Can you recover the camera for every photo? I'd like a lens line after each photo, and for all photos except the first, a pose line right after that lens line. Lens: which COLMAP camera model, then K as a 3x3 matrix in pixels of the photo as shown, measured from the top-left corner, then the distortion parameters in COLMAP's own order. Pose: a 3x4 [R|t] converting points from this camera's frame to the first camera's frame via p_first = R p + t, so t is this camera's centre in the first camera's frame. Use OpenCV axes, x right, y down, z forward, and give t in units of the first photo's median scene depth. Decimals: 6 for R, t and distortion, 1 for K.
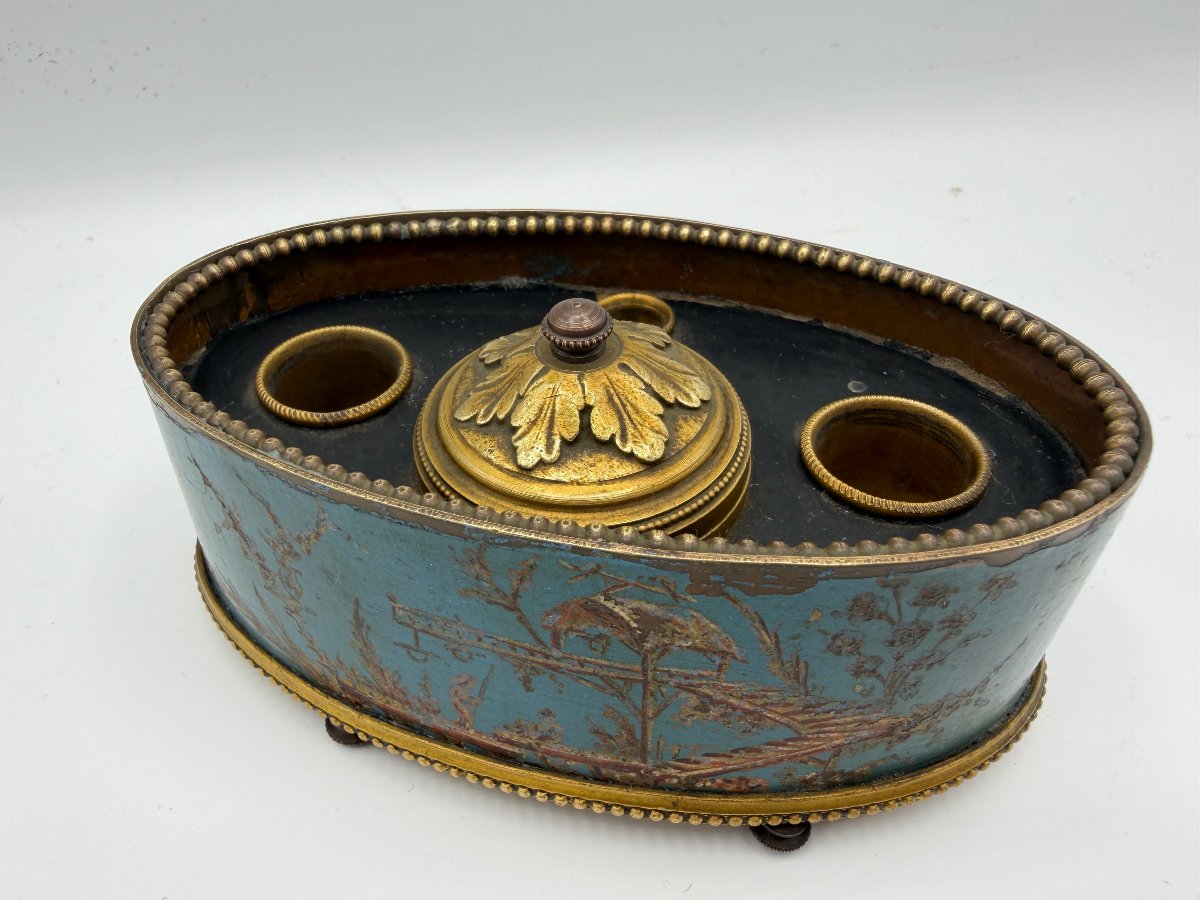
lens RADIAL K [[904.4, 0, 609.1], [0, 904.4, 451.5], [0, 0, 1]] dist [0.005079, 0.002753]
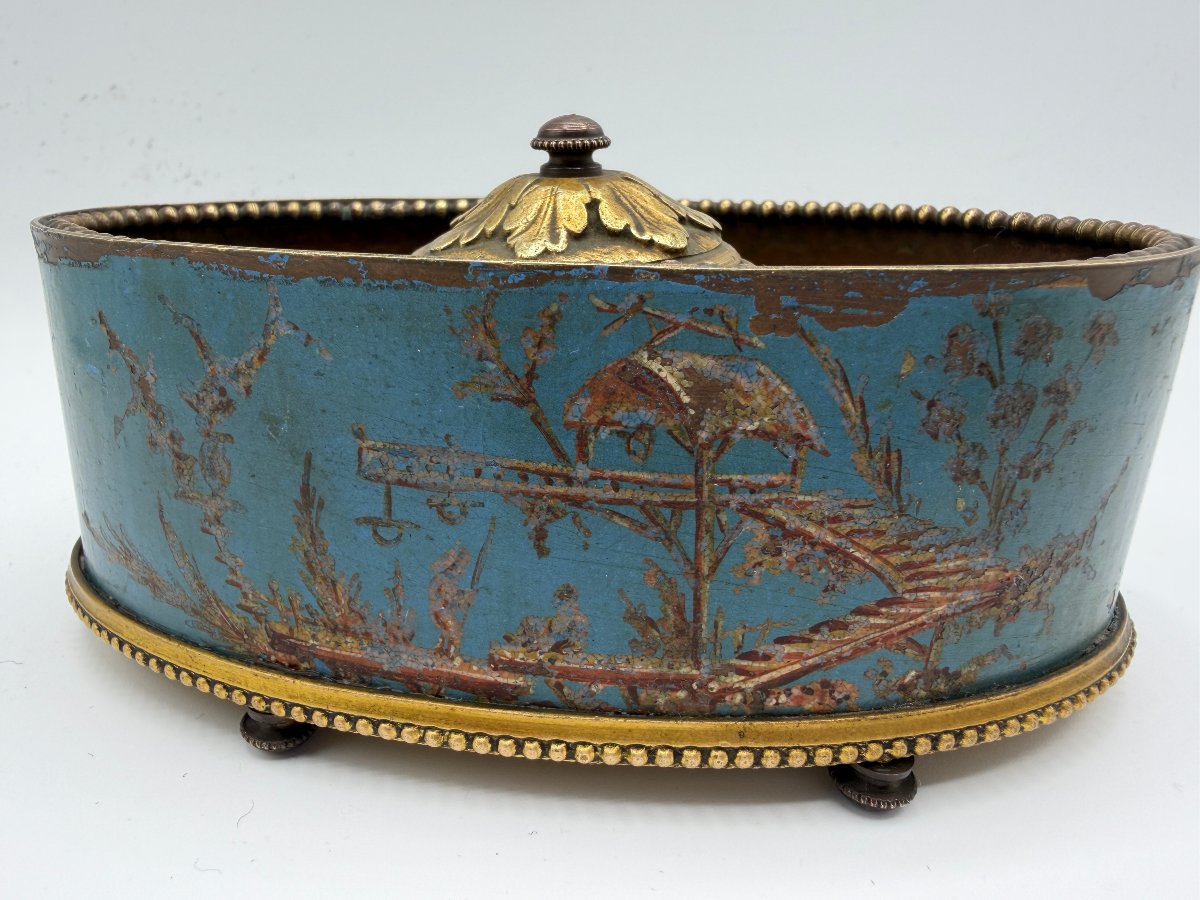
lens RADIAL K [[907.5, 0, 600.0], [0, 907.5, 450.0], [0, 0, 1]] dist [0.004688, 0.002840]
pose [[0.990771, -0.048197, 0.126691, -0.134951], [0.089175, 0.935666, -0.341433, 0.452533], [-0.102085, 0.349580, 0.931328, 0.266412]]
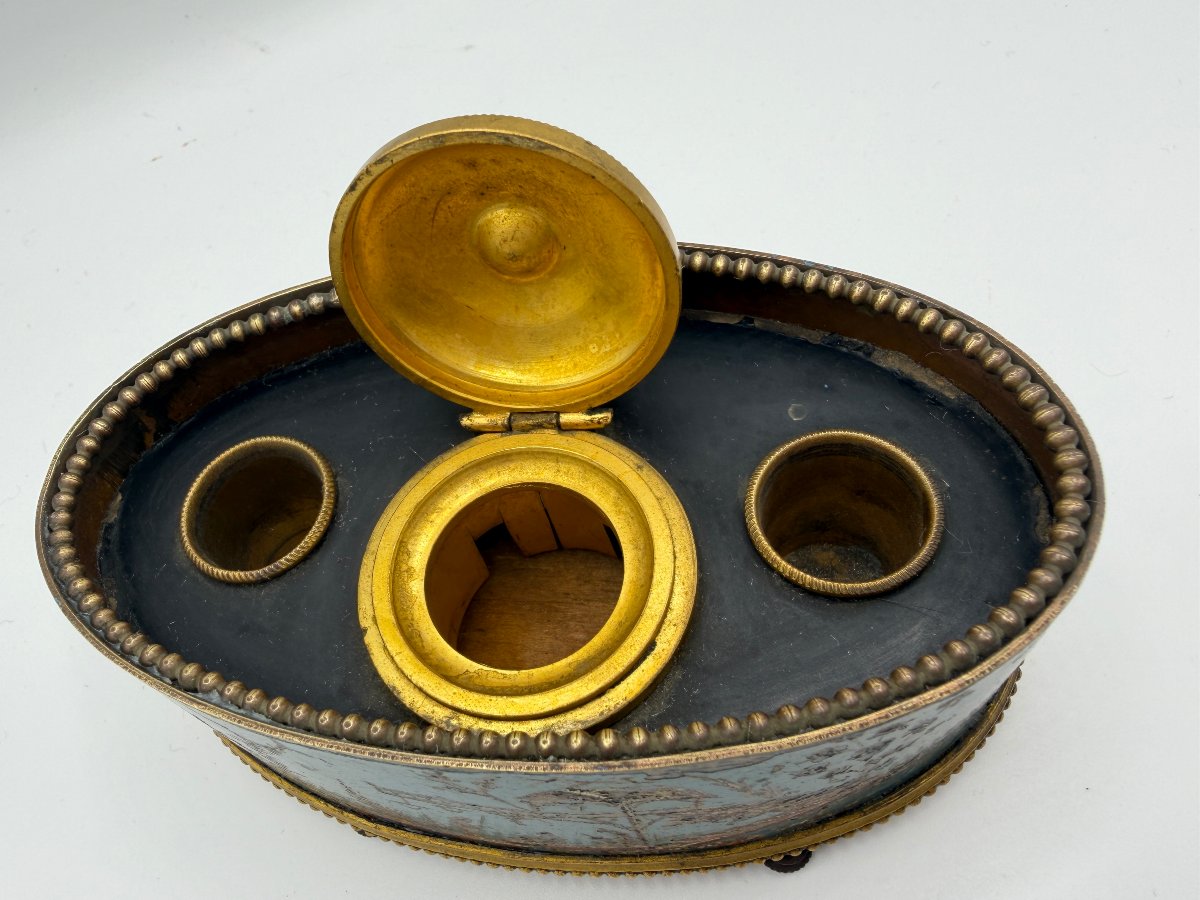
lens RADIAL K [[907.0, 0, 600.0], [0, 907.0, 450.0], [0, 0, 1]] dist [-0.002660, -0.000205]
pose [[0.978812, -0.200908, -0.039543, 0.128105], [0.204201, 0.943469, 0.261090, -0.401922], [-0.015148, -0.263633, 0.964504, 0.106897]]
